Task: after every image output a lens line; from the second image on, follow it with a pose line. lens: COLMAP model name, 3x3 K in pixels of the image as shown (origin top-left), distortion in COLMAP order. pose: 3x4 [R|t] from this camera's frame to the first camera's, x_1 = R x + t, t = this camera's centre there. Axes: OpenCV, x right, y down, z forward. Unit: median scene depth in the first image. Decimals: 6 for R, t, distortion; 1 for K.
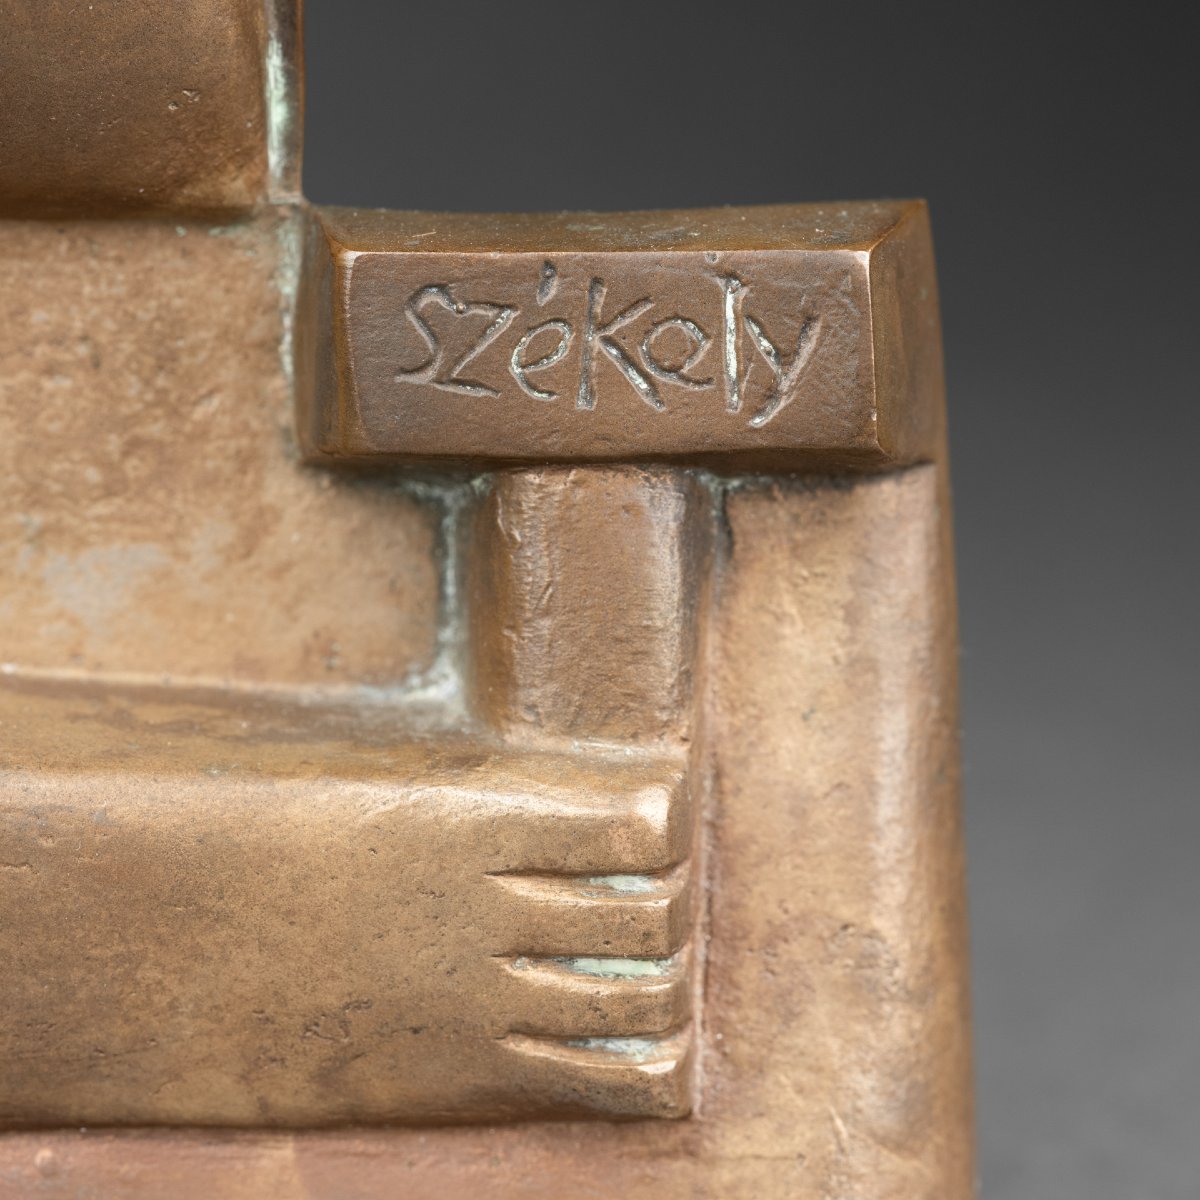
lens RADIAL K [[6303.4, 0, 598.7], [0, 6303.4, 537.9], [0, 0, 1]] dist [0.451390, 2.197445]
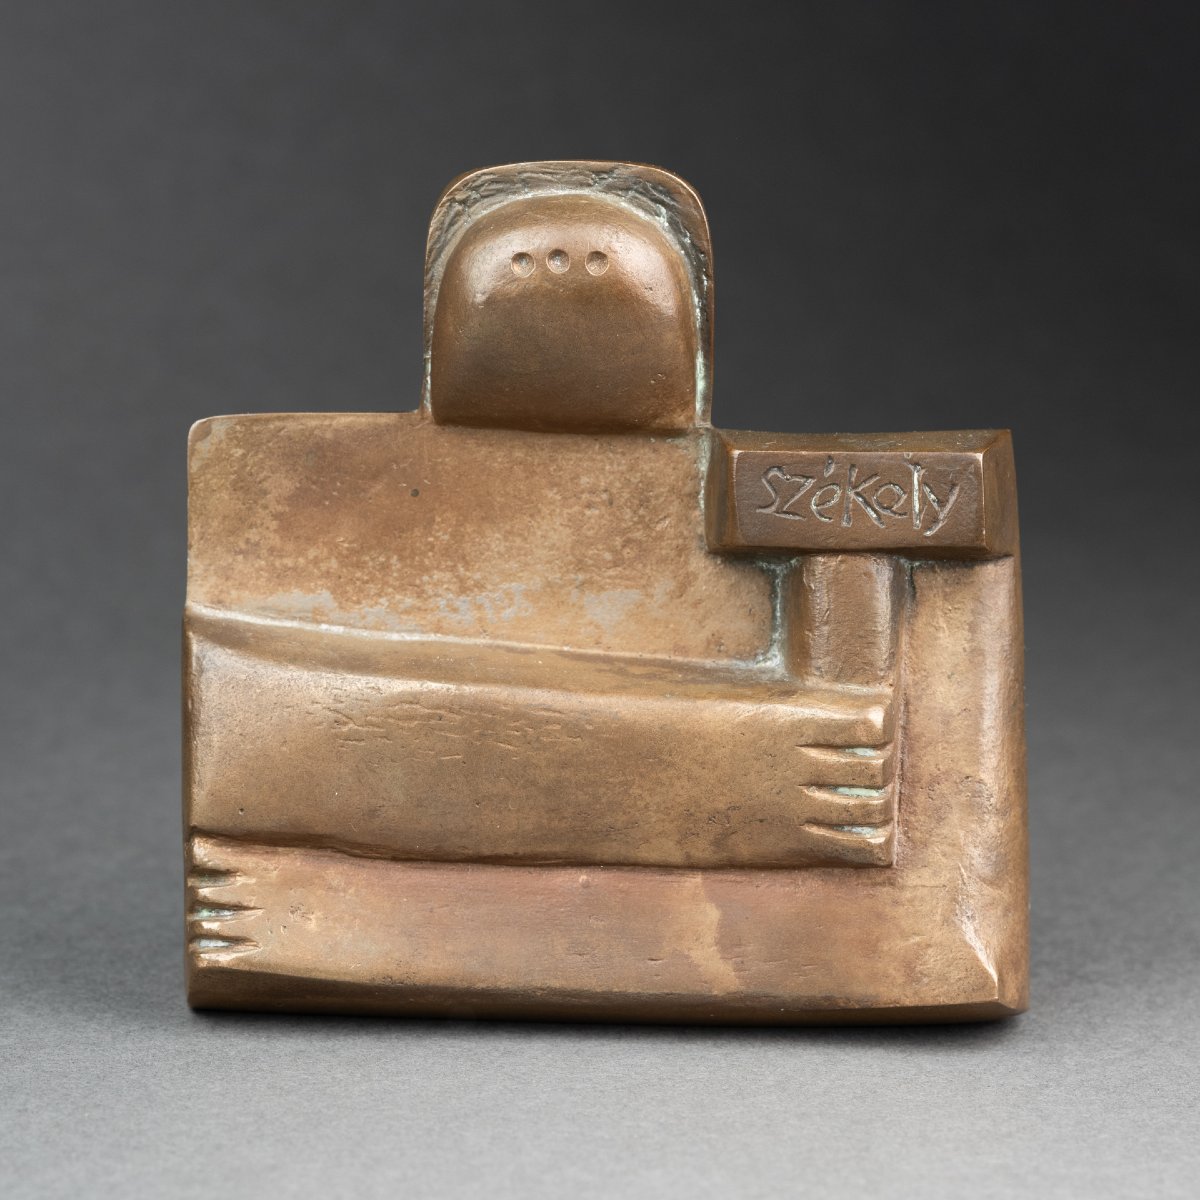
lens RADIAL K [[5306.2, 0, 506.3], [0, 5306.2, 516.5], [0, 0, 1]] dist [0.182707, -3.400028]
pose [[0.998633, 0.013940, -0.050383, -0.025741], [-0.015785, 0.999212, -0.036413, 0.041873], [0.049836, 0.037158, 0.998066, -0.761638]]
